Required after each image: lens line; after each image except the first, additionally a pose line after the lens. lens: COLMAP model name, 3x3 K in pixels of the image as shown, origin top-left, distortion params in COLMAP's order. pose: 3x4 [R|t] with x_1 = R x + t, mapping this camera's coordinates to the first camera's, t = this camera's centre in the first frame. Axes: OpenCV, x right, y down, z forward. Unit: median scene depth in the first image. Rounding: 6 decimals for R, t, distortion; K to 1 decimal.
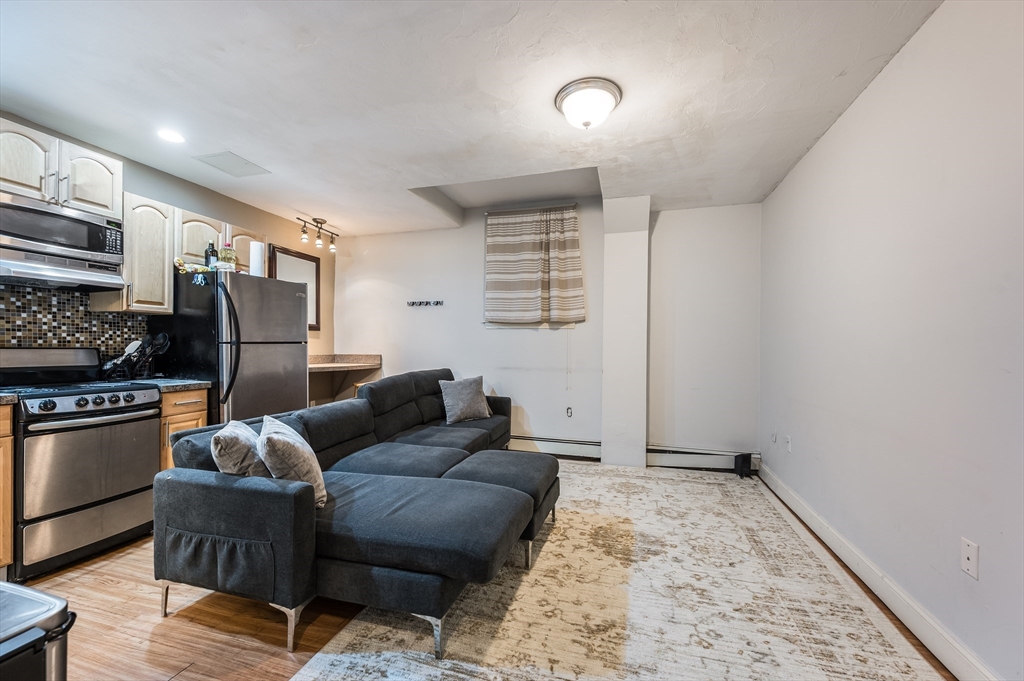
lens RADIAL K [[416.1, 0, 516.6], [0, 416.1, 350.8], [0, 0, 1]] dist [-0.001040, 0.000679]
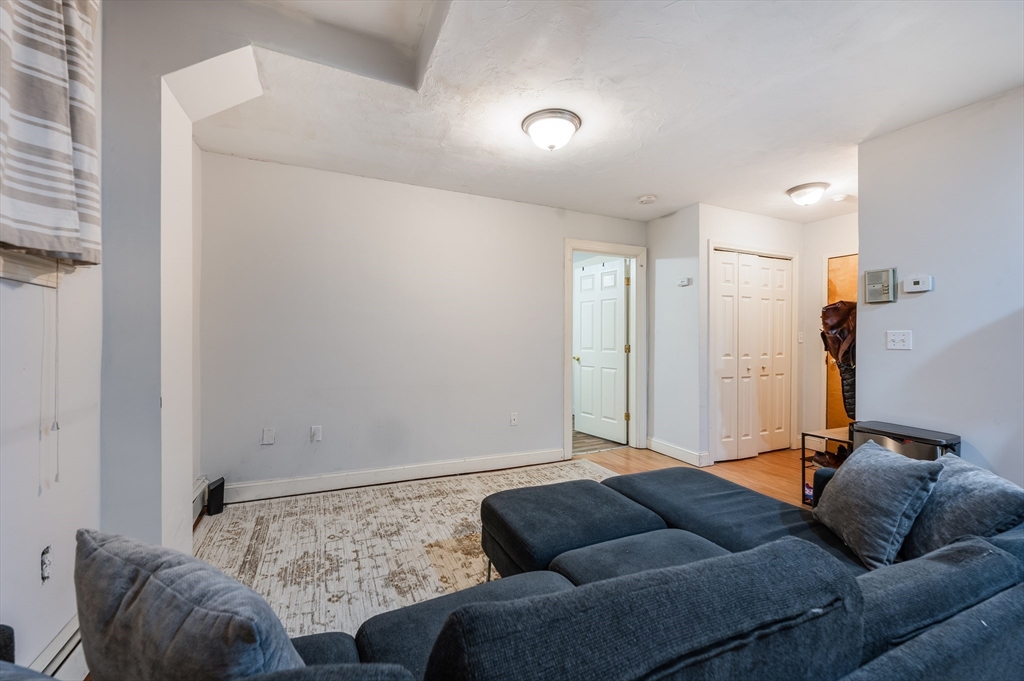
lens RADIAL K [[416.1, 0, 510.1], [0, 416.1, 335.7], [0, 0, 1]] dist [-0.001040, 0.000679]
pose [[-0.643941, -0.017174, 0.764882, -0.499871], [-0.008650, 0.999848, 0.015167, -0.043875], [-0.765026, 0.003150, -0.643992, 1.451432]]
